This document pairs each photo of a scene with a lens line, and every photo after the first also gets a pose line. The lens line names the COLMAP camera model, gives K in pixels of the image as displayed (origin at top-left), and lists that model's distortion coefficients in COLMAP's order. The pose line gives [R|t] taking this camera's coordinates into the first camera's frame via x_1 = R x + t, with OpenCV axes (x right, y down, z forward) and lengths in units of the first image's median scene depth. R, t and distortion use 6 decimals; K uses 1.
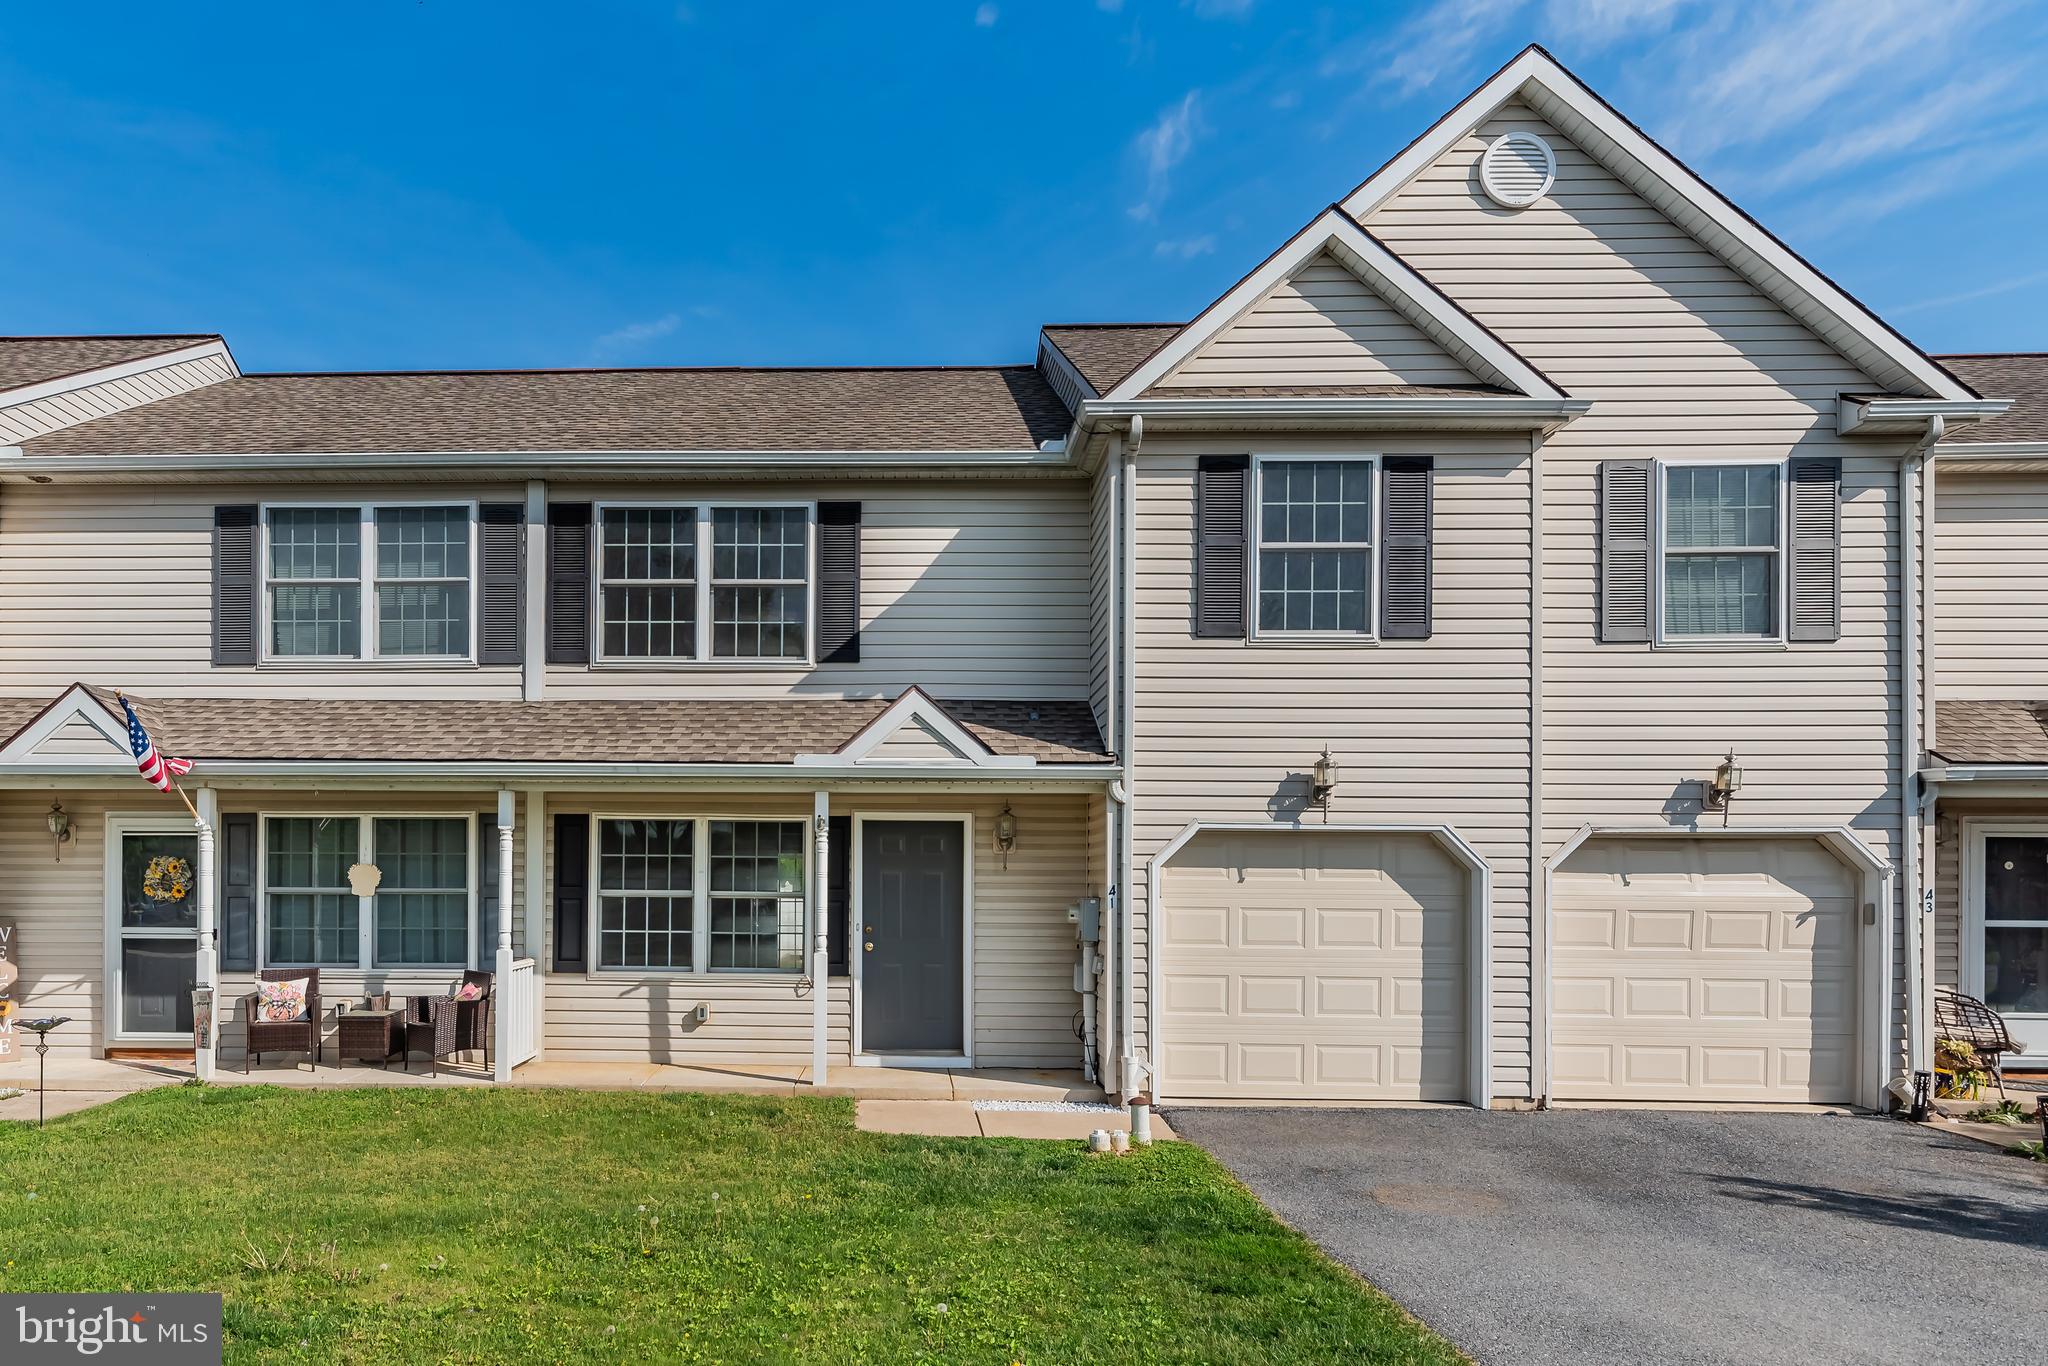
lens RADIAL K [[963.7, 0, 1023.6], [0, 963.7, 740.5], [0, 0, 1]] dist [0.002513, -0.000520]
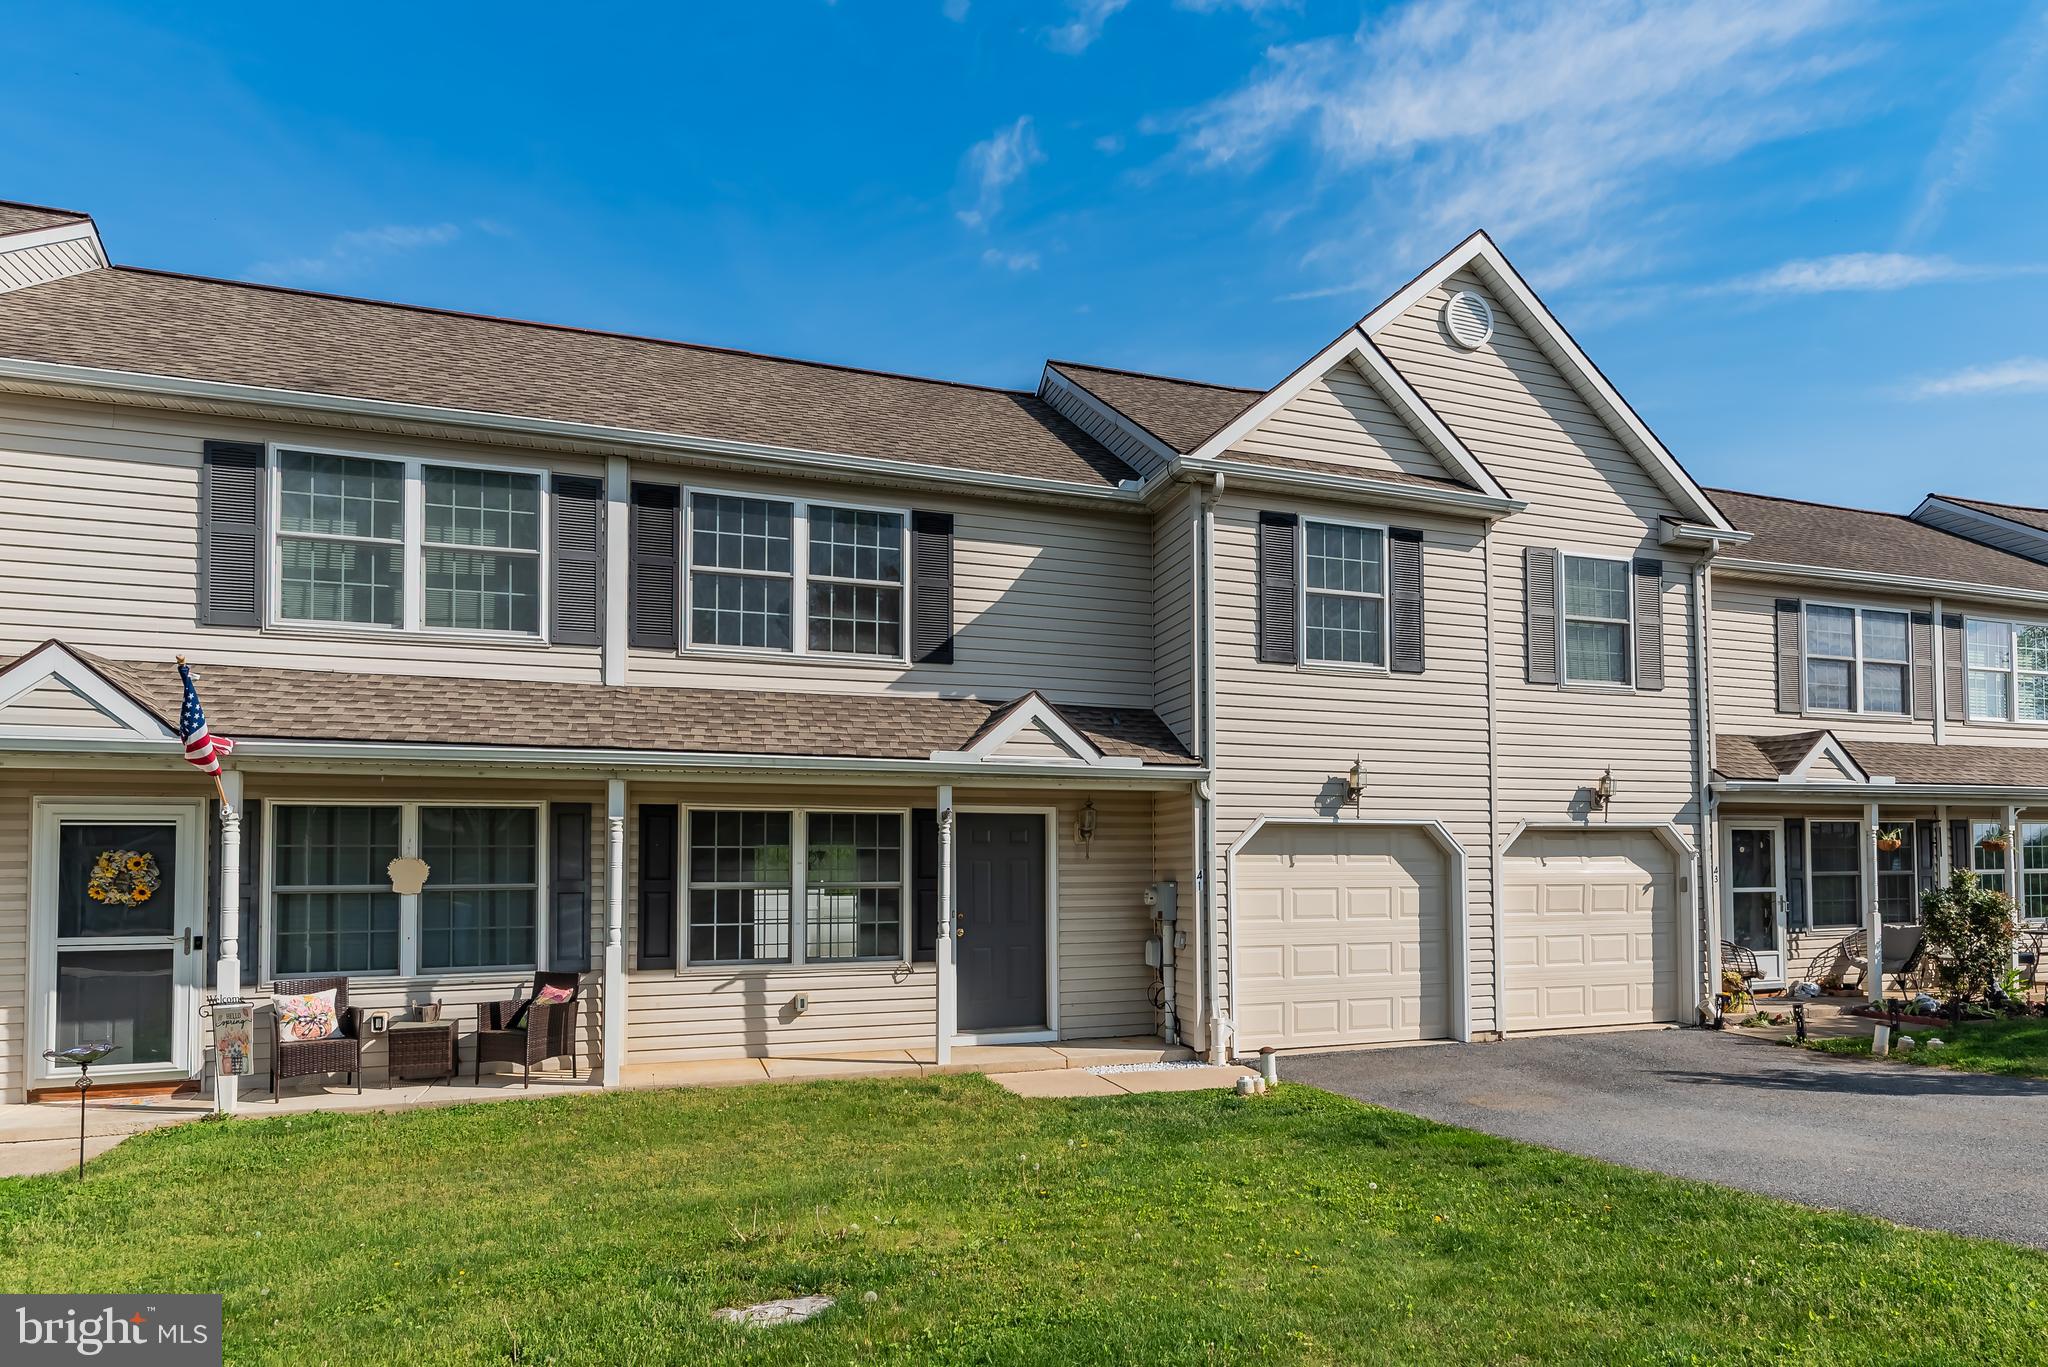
lens RADIAL K [[996.6, 0, 1048.7], [0, 996.6, 682.9], [0, 0, 1]] dist [0.001047, -0.000064]
pose [[0.945361, 0.048530, 0.322393, -0.462898], [-0.034200, 0.998165, -0.049971, -0.009626], [-0.324227, 0.036214, 0.945286, -0.085199]]
